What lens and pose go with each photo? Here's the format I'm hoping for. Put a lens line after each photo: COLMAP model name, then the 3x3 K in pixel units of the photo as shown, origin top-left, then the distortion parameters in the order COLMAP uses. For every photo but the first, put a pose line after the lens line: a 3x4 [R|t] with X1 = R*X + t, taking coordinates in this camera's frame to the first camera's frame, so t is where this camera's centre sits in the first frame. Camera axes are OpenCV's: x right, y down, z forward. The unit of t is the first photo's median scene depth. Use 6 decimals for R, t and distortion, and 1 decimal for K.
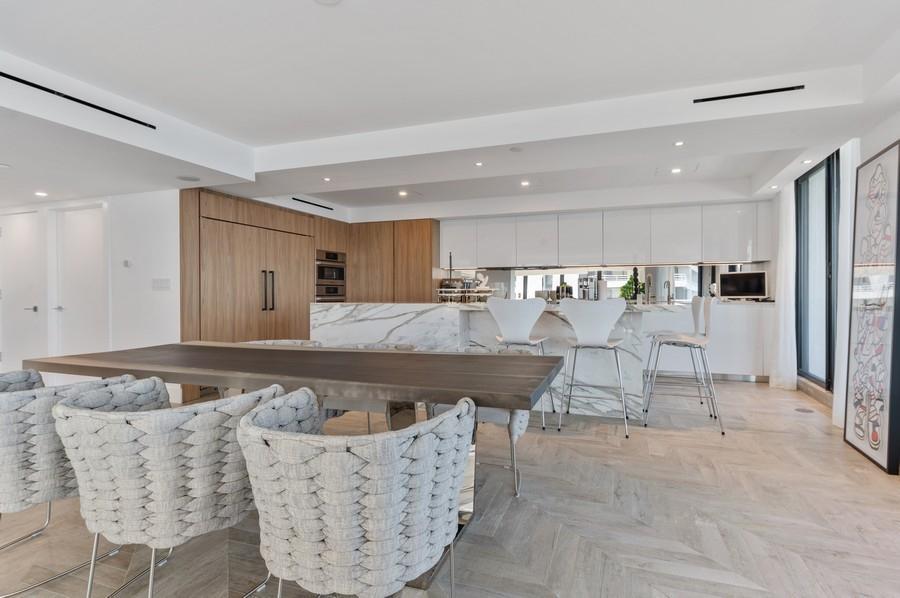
lens RADIAL K [[486.8, 0, 448.4], [0, 486.8, 300.7], [0, 0, 1]] dist [-0.000646, -0.000097]
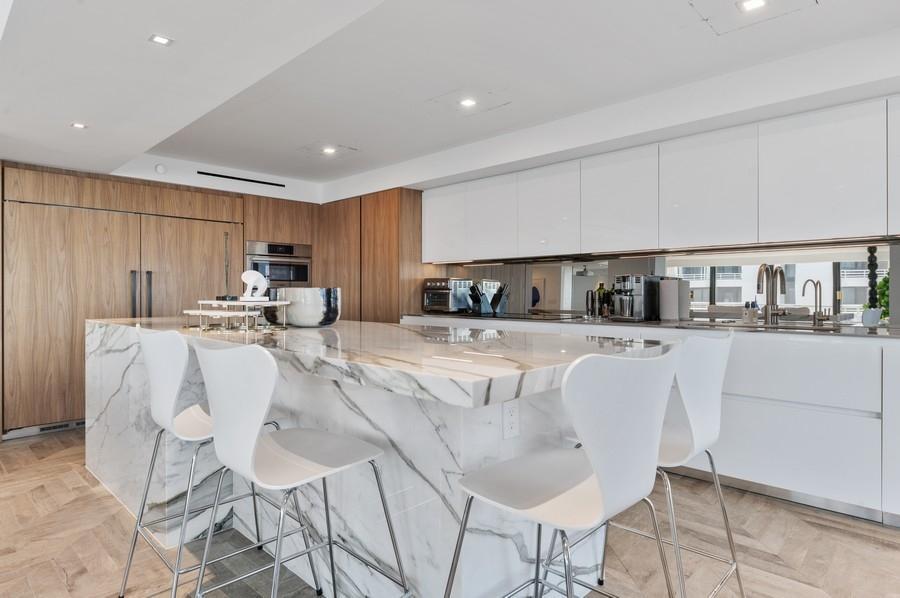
lens RADIAL K [[525.5, 0, 450.6], [0, 525.5, 295.5], [0, 0, 1]] dist [-0.005150, -0.001146]
pose [[0.912807, 0.004779, -0.408364, 0.333493], [-0.009045, 0.999923, -0.008516, -0.019204], [0.408292, 0.011467, 0.912780, 0.407370]]
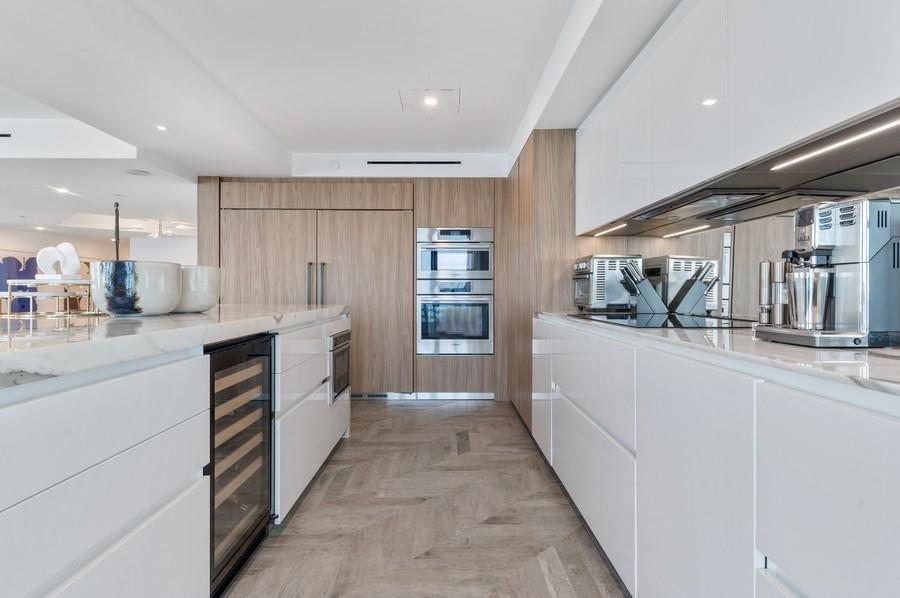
lens RADIAL K [[486.8, 0, 452.9], [0, 486.8, 293.6], [0, 0, 1]] dist [-0.000646, -0.000097]
pose [[0.357736, 0.007847, -0.933790, 0.392646], [-0.016546, 0.999861, 0.002064, -0.014230], [0.933676, 0.014712, 0.357816, 0.807617]]
